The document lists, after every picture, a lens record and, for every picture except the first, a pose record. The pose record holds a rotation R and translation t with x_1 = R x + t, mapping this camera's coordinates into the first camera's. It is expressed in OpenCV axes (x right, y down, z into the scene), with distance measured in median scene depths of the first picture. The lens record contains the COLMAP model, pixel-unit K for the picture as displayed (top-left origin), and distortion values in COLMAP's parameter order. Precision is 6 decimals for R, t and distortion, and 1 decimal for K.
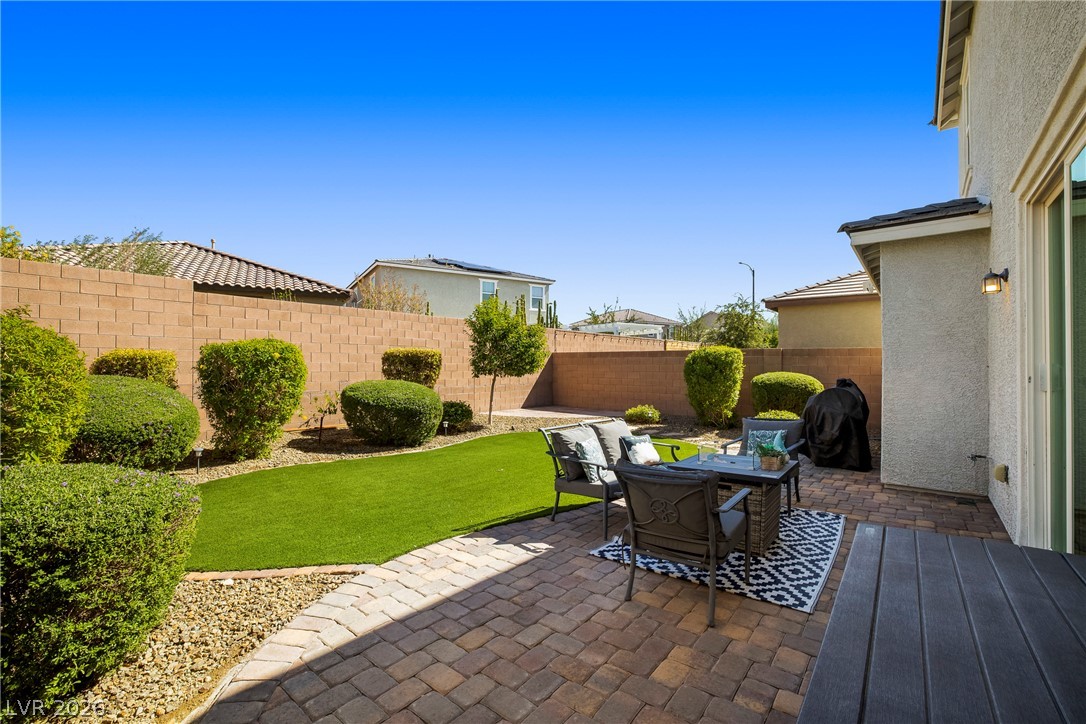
lens RADIAL K [[467.8, 0, 543.0], [0, 467.8, 362.0], [0, 0, 1]] dist [-0.030017, -0.000045]
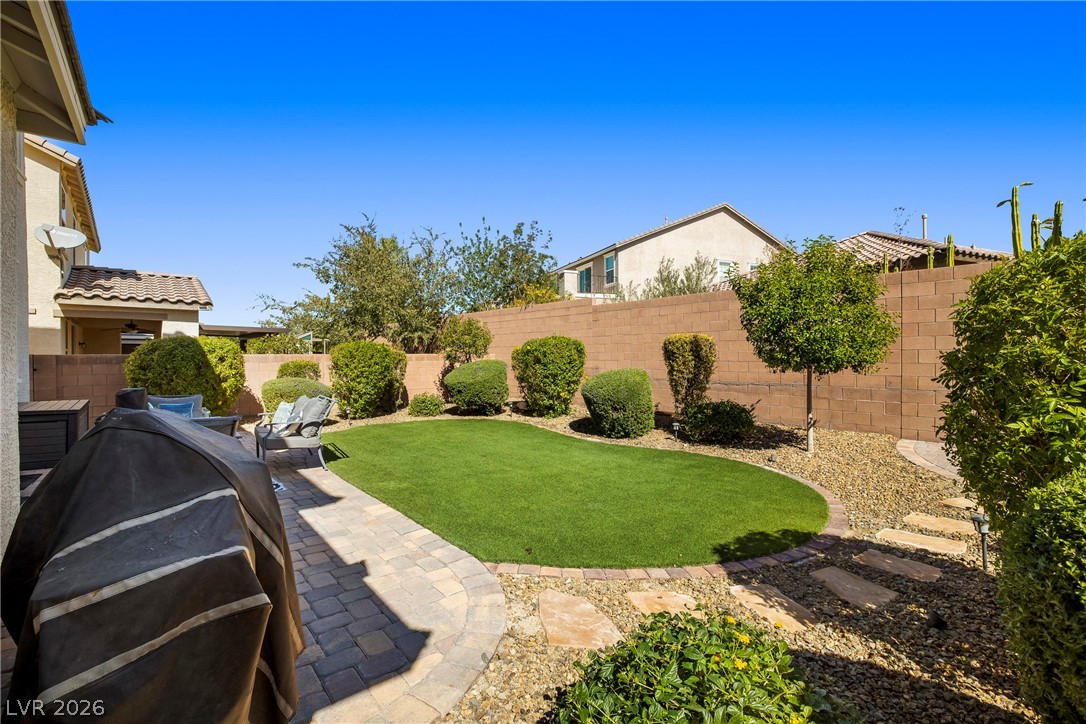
lens RADIAL K [[467.8, 0, 543.0], [0, 467.8, 362.0], [0, 0, 1]] dist [-0.030017, -0.000045]
pose [[-0.187025, 0.009136, -0.982313, 1.670451], [0.005312, 0.999952, 0.008289, 0.034926], [0.982341, -0.003668, -0.187065, 2.494266]]
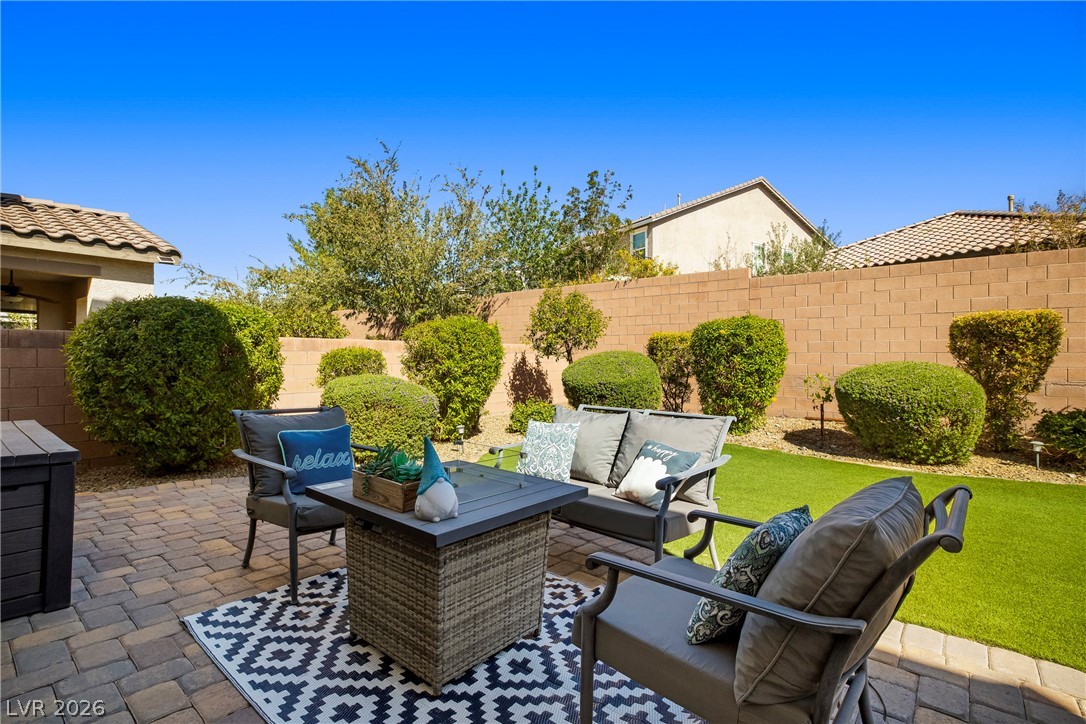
lens RADIAL K [[516.1, 0, 543.0], [0, 516.1, 362.0], [0, 0, 1]] dist [-0.014200, 0.000508]
pose [[-0.029009, 0.004859, -0.999567, 1.057736], [-0.000896, 0.999988, 0.004887, 0.087281], [0.999579, 0.001037, -0.029004, 1.218078]]
